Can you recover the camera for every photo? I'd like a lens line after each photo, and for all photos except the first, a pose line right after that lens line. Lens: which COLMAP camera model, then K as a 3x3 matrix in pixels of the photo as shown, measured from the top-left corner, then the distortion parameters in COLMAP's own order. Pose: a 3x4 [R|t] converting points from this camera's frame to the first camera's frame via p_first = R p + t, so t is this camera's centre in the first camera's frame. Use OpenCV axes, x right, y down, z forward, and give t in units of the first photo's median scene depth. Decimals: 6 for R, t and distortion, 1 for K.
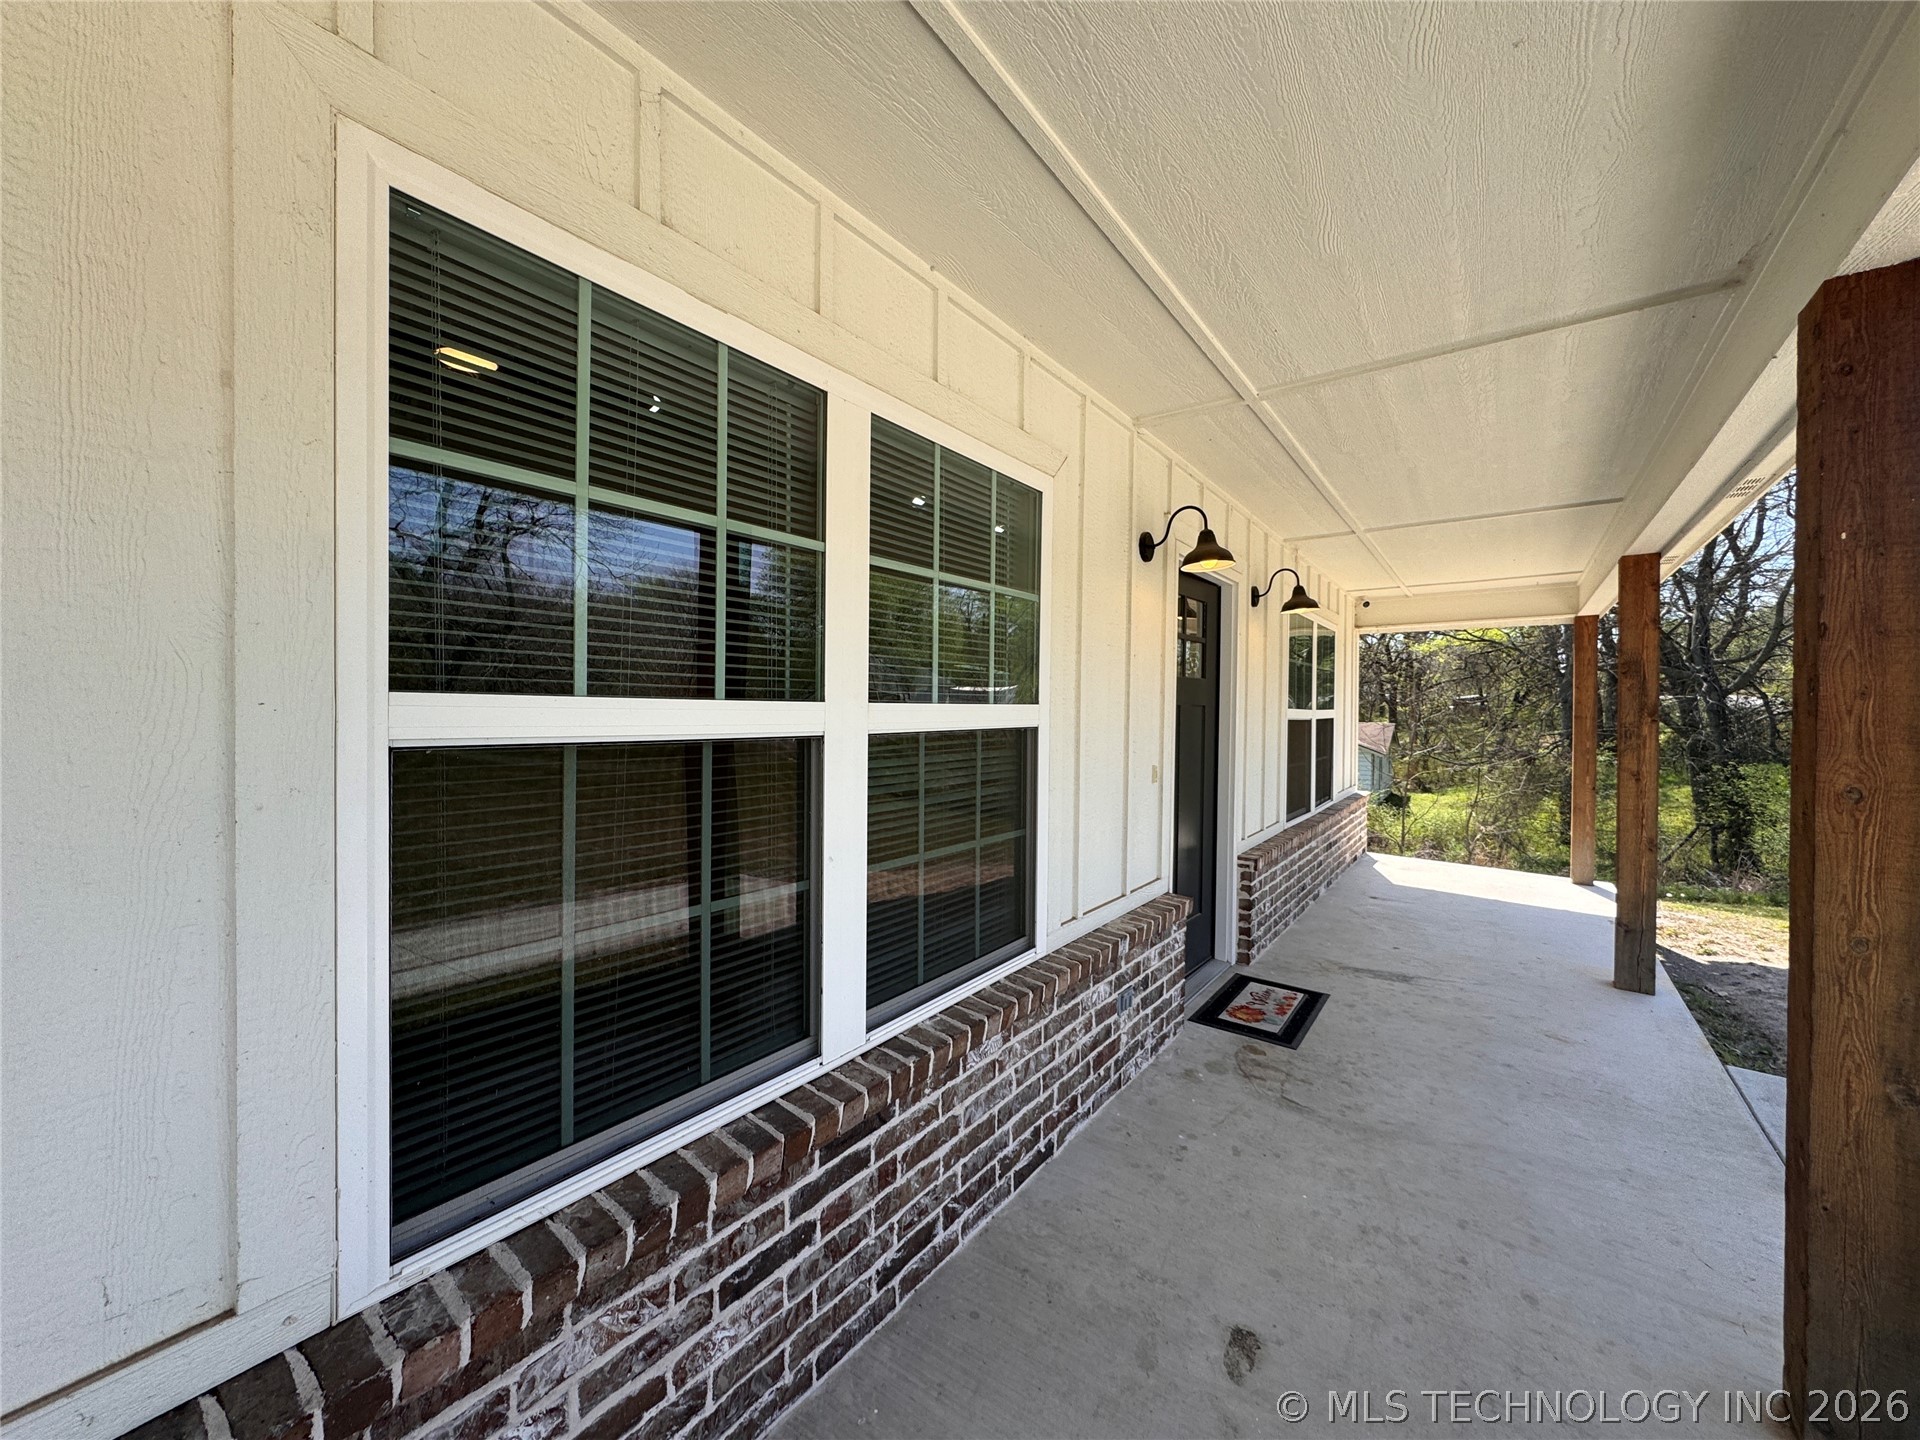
lens RADIAL K [[761.9, 0, 957.6], [0, 761.9, 719.5], [0, 0, 1]] dist [-0.002316, -0.000076]
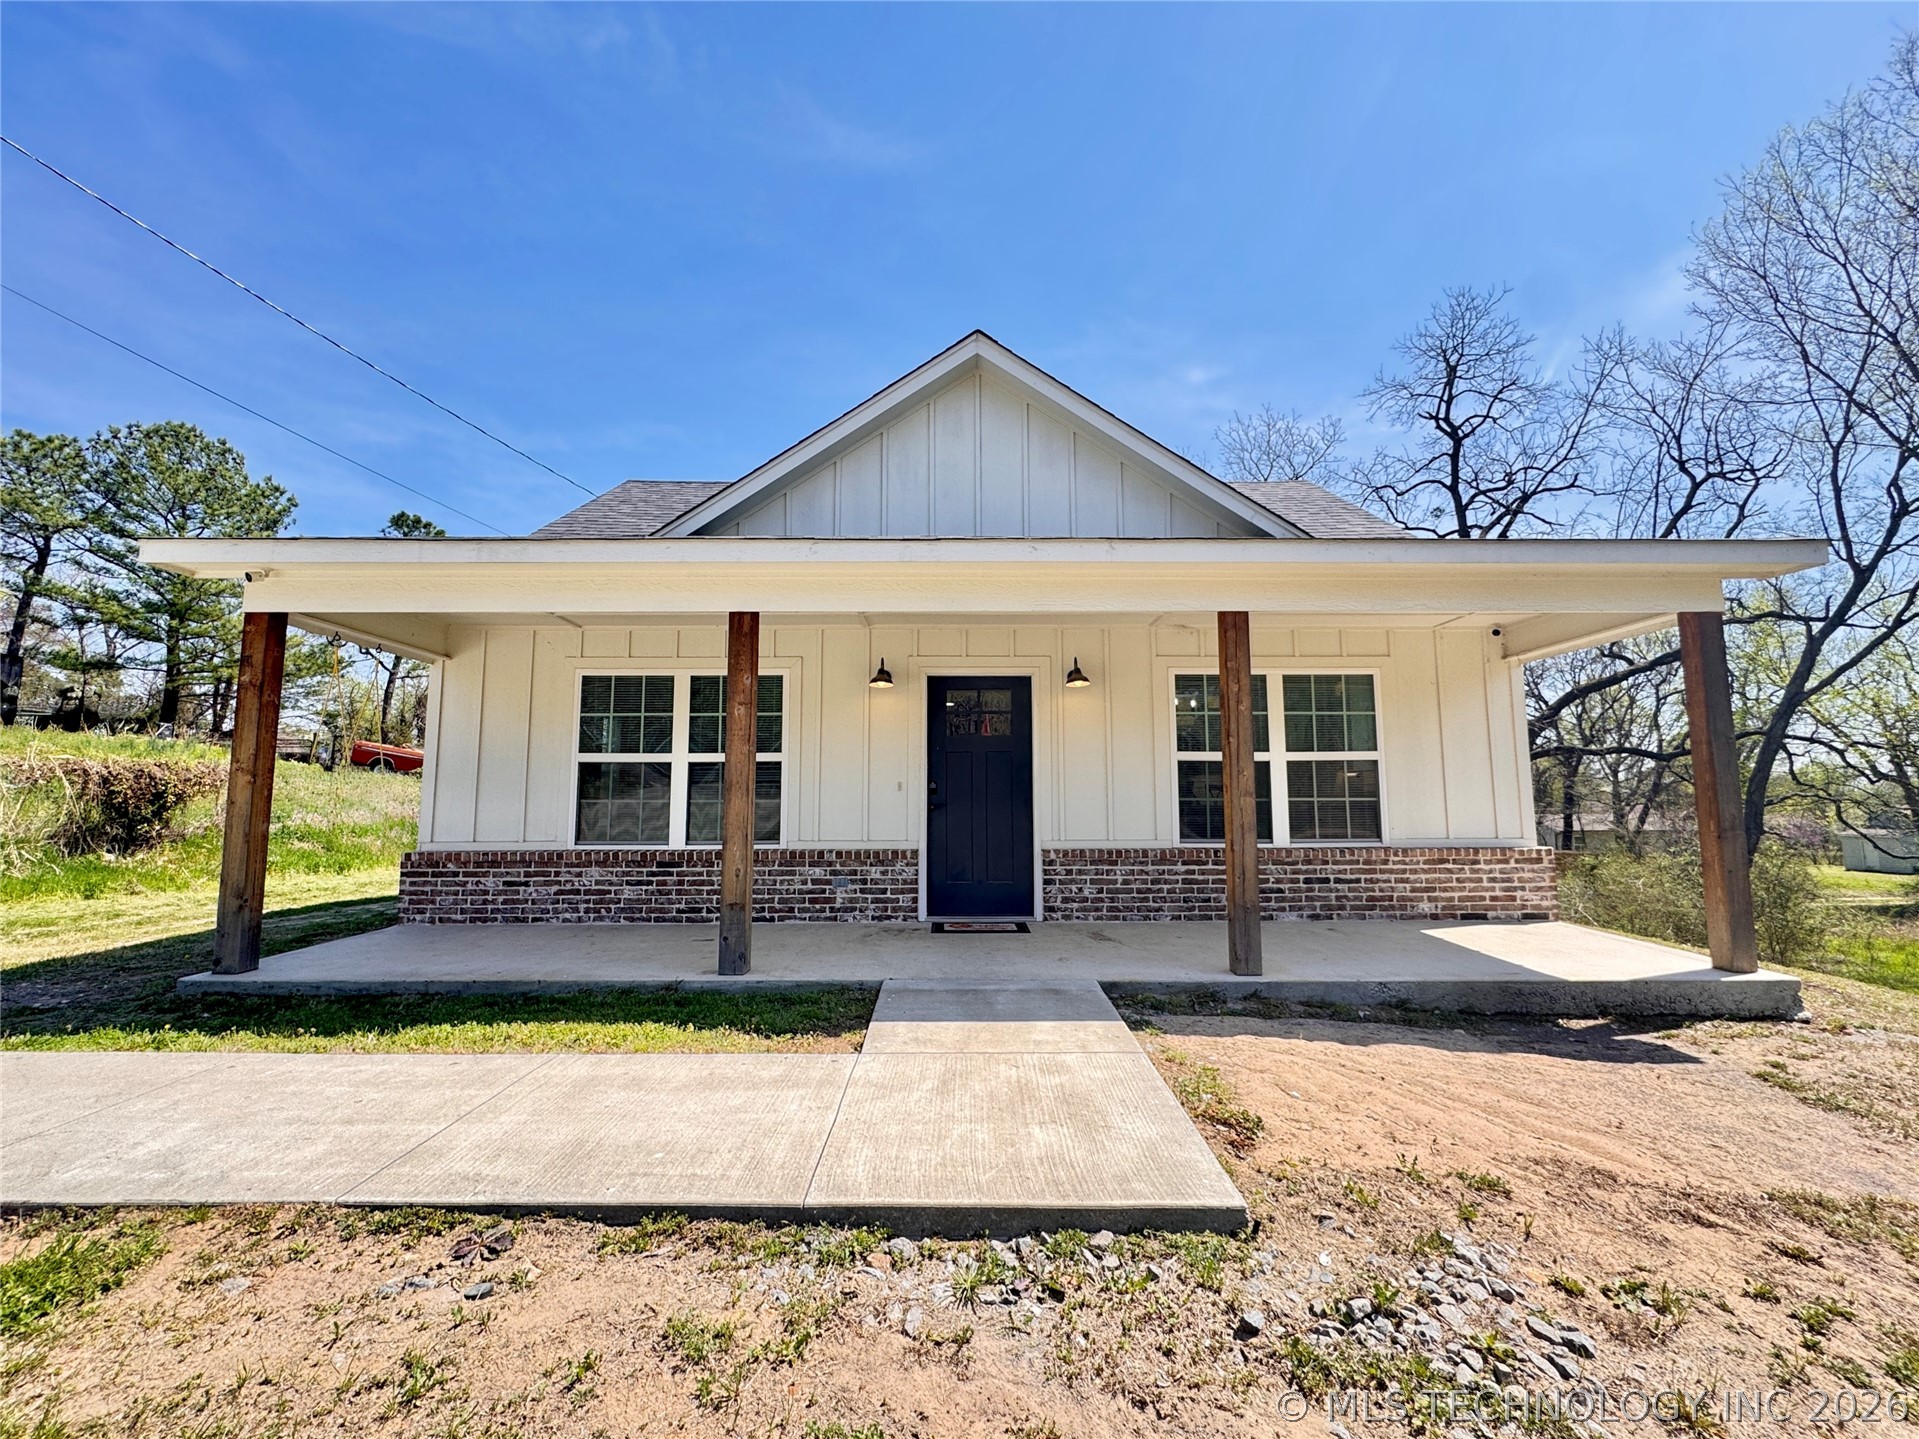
lens RADIAL K [[794.6, 0, 959.5], [0, 794.6, 719.5], [0, 0, 1]] dist [-0.002793, 0.000059]
pose [[0.593247, -0.089406, -0.800041, 2.721988], [-0.003714, 0.993499, -0.113780, 0.179313], [0.805012, 0.070471, 0.589058, -0.155370]]
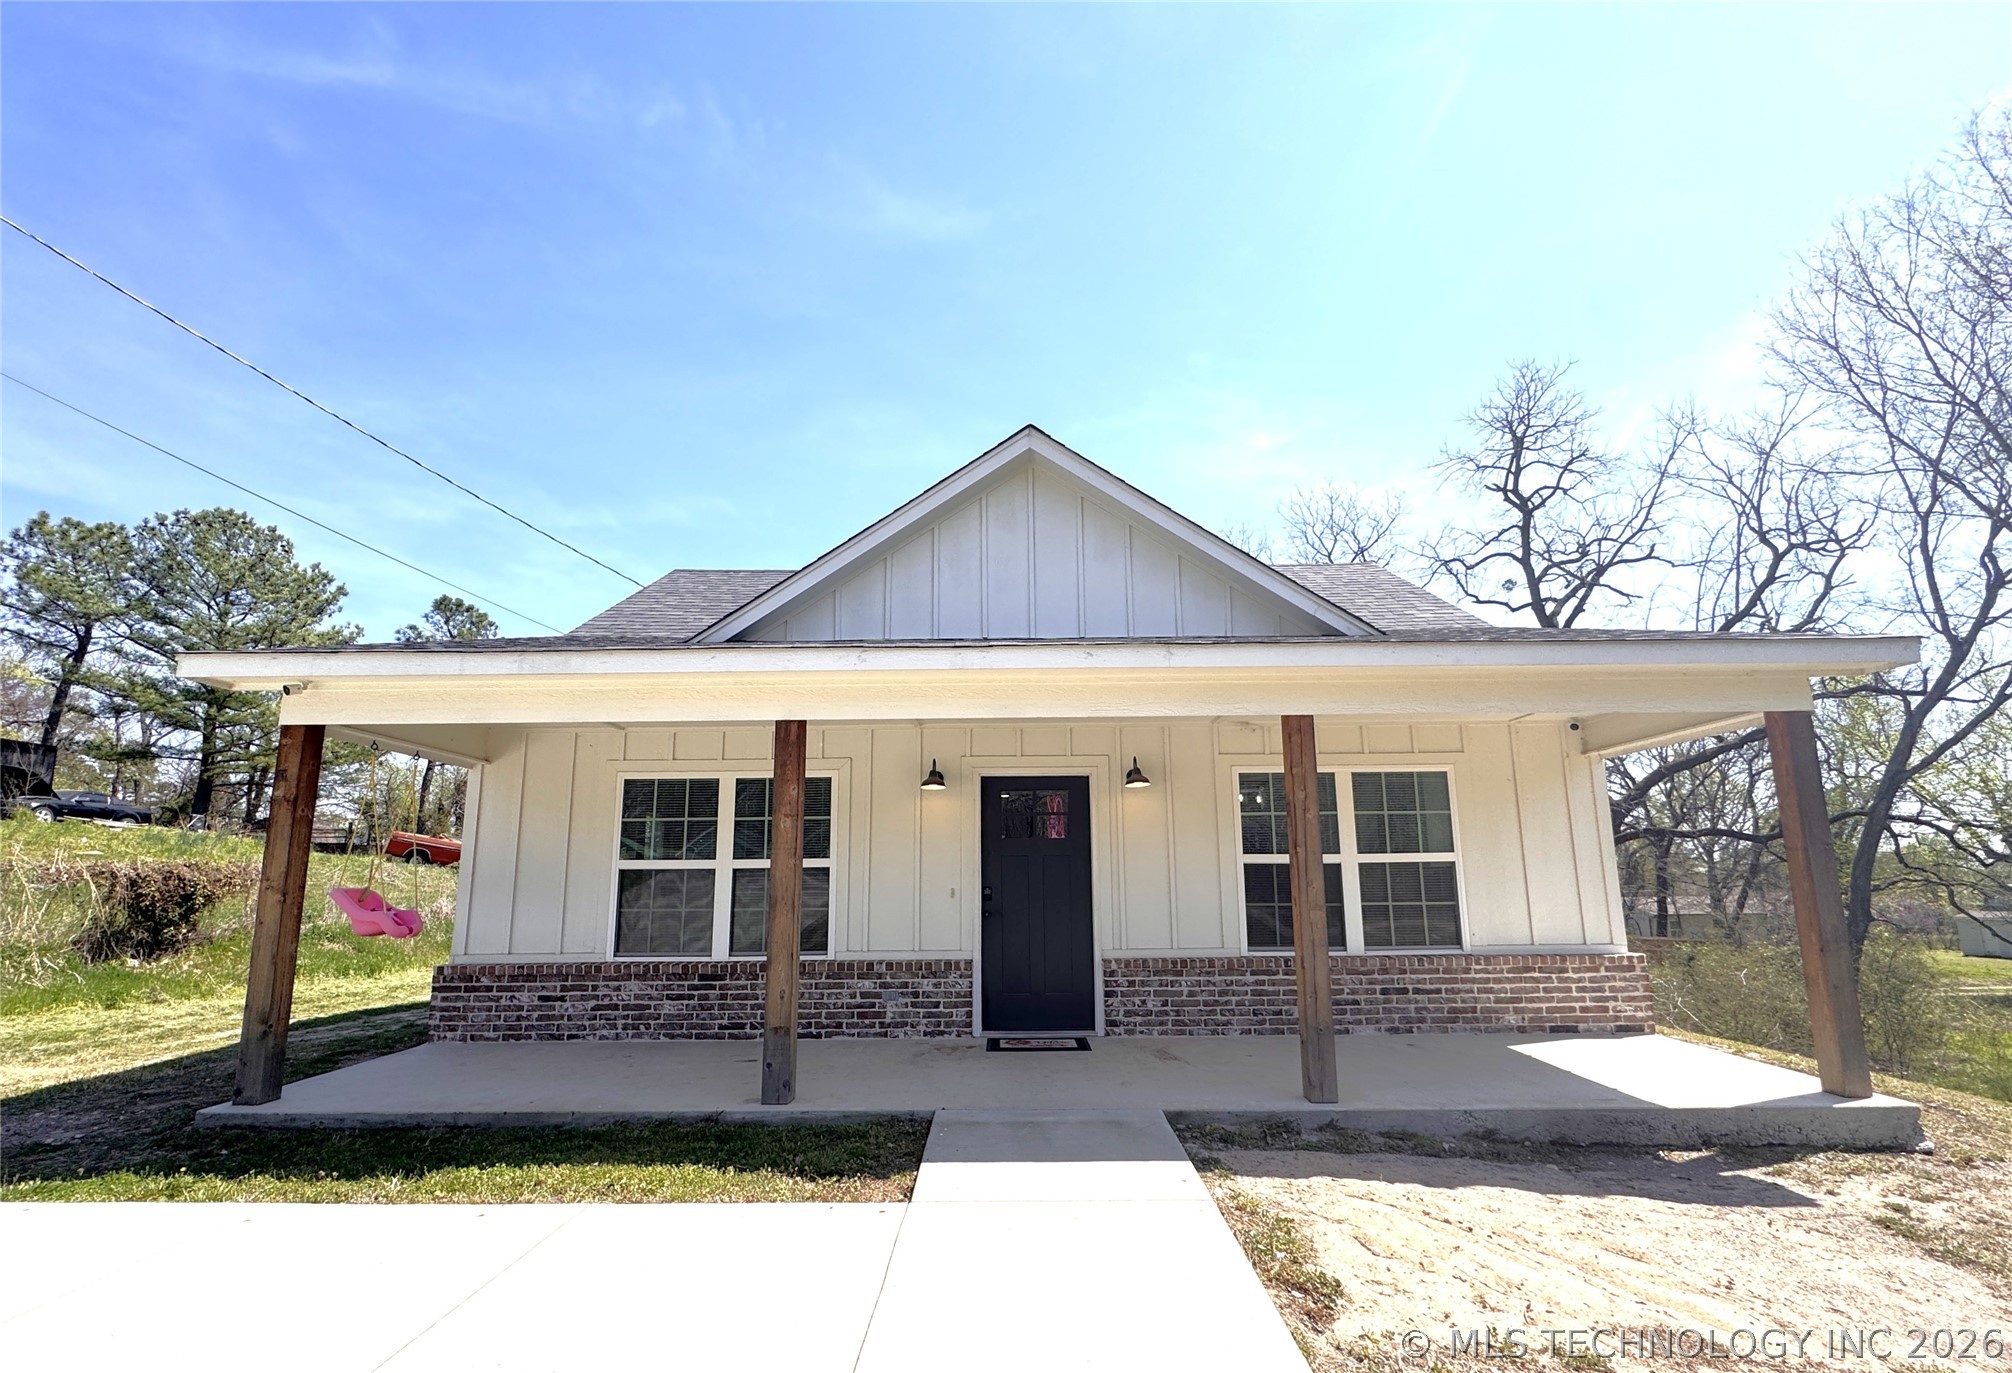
lens RADIAL K [[827.0, 0, 1007.3], [0, 827.0, 747.6], [0, 0, 1]] dist [-0.002406, -0.000055]
pose [[0.582604, -0.136866, -0.801149, 2.742124], [0.002364, 0.986000, -0.166727, 0.078824], [0.812753, 0.095242, 0.574771, -0.157830]]
